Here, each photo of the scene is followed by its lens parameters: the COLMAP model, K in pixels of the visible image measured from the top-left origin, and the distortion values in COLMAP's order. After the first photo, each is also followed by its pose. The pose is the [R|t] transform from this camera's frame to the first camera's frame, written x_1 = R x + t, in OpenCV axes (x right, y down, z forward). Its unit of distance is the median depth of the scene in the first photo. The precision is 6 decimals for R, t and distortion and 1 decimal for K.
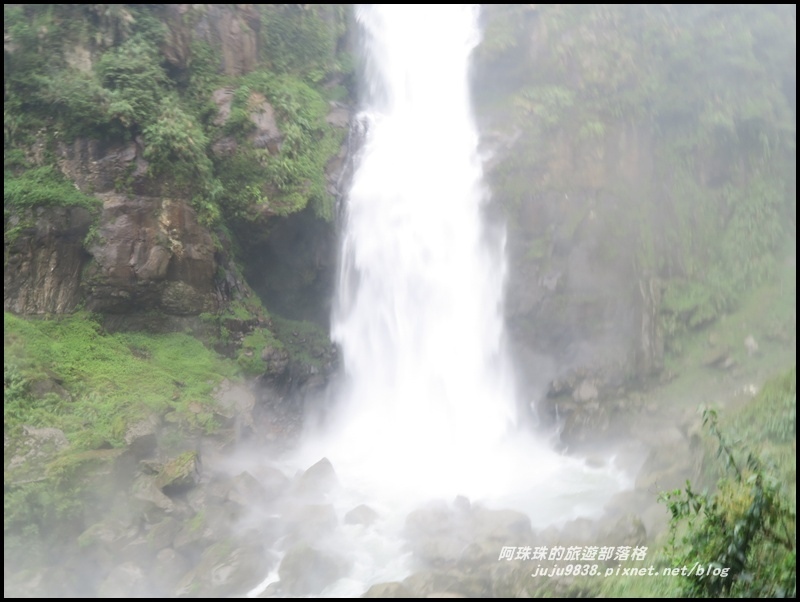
lens RADIAL K [[761.1, 0, 400.0], [0, 761.1, 301.0], [0, 0, 1]] dist [-0.016703, -0.004413]
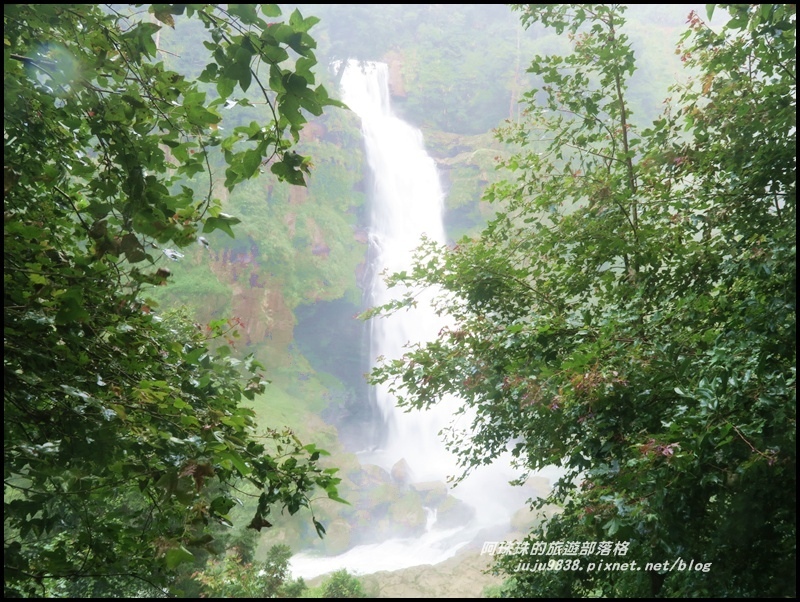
lens RADIAL K [[648.9, 0, 400.0], [0, 648.9, 301.0], [0, 0, 1]] dist [0.002881, 0.000219]
pose [[0.952477, 0.031125, 0.303015, -0.431831], [-0.005694, 0.996412, -0.084449, -0.006987], [-0.304557, 0.078711, 0.949237, -0.260903]]
